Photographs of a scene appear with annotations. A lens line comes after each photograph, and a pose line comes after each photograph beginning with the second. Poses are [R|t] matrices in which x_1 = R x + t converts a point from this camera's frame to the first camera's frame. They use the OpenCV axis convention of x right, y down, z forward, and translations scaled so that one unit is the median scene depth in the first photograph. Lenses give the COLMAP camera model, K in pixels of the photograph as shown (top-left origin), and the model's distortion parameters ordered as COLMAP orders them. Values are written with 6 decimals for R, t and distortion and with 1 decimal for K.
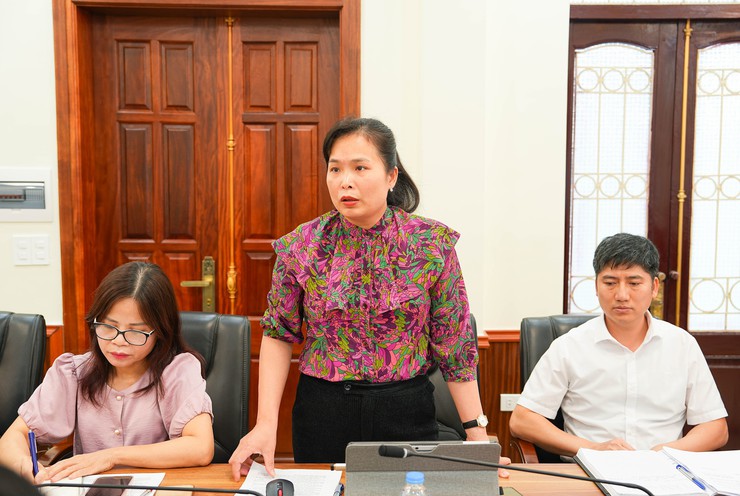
lens RADIAL K [[869.1, 0, 384.5], [0, 869.1, 246.3], [0, 0, 1]] dist [0.059200, 0.000000]
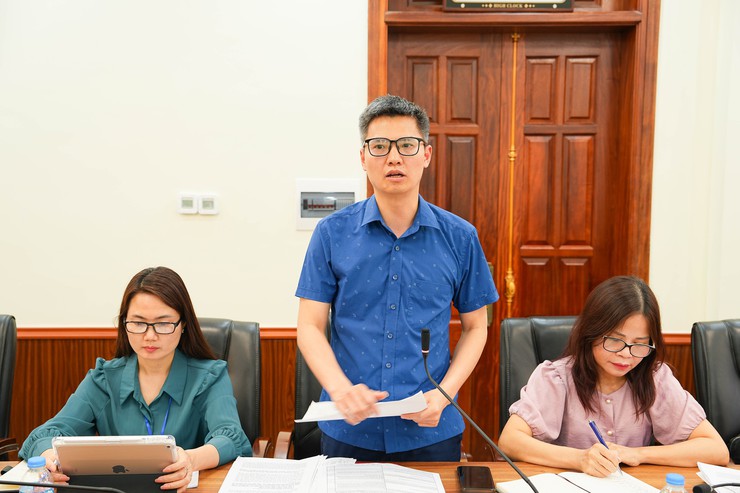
lens RADIAL K [[869.1, 0, 367.5], [0, 869.1, 250.6], [0, 0, 1]] dist [0.059200, 0.000000]
pose [[0.999792, -0.000484, -0.020381, -0.328004], [0.000610, 0.999981, 0.006168, -0.008823], [0.020377, -0.006179, 0.999773, -0.047013]]
